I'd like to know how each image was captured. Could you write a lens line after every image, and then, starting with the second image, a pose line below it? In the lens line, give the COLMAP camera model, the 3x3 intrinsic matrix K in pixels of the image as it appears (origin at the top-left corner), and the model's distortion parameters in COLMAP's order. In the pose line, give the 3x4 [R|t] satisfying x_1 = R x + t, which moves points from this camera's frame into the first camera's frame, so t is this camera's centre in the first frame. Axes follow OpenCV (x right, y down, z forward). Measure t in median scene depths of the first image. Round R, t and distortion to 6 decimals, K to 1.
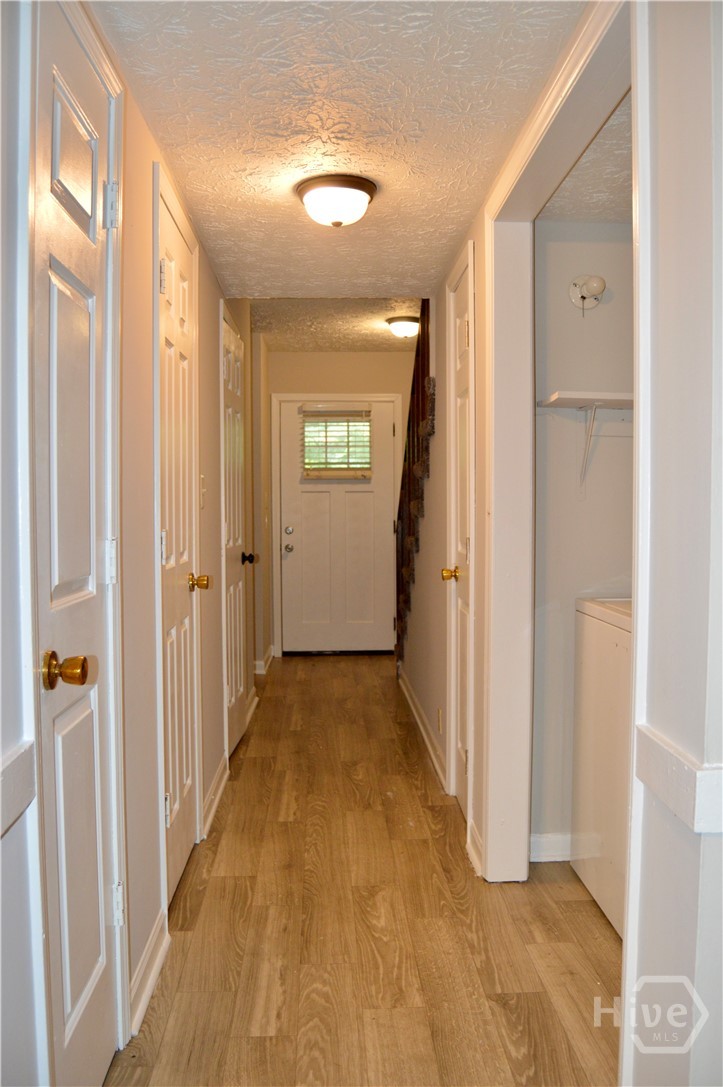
lens RADIAL K [[864.3, 0, 350.9], [0, 864.3, 543.0], [0, 0, 1]] dist [-0.080115, 0.017933]
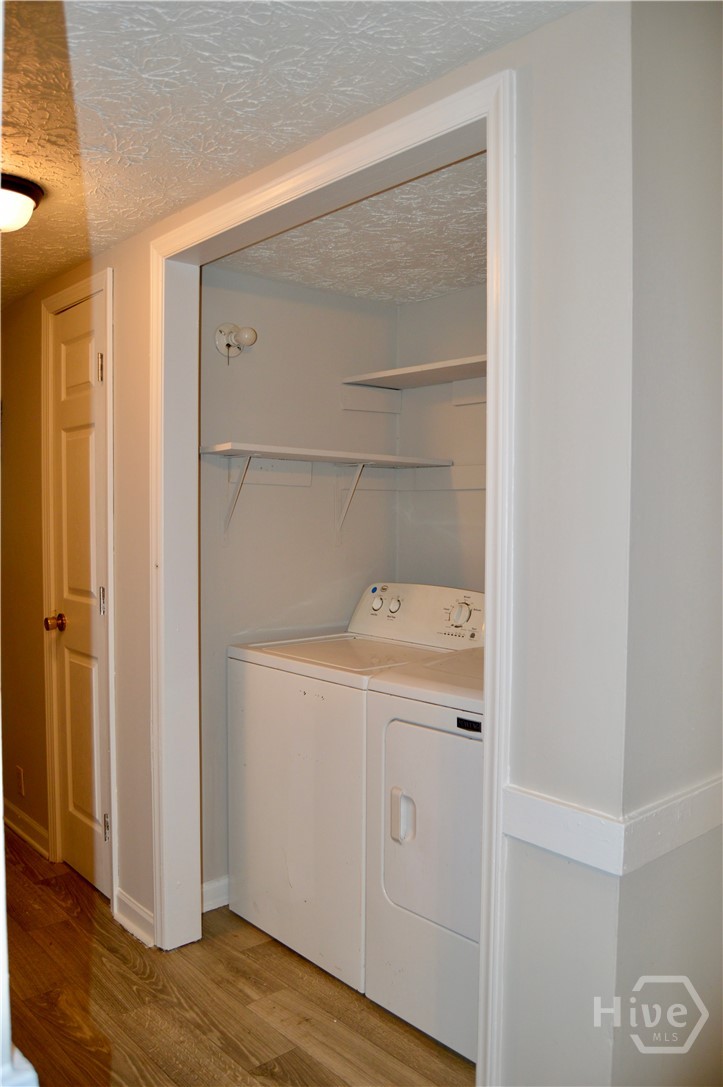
lens RADIAL K [[864.3, 0, 352.2], [0, 864.3, 547.8], [0, 0, 1]] dist [-0.080115, 0.017933]
pose [[0.779060, -0.022930, 0.626530, -0.277164], [0.019878, 0.999732, 0.011871, -0.064960], [-0.626634, 0.003206, 0.779307, 0.136863]]
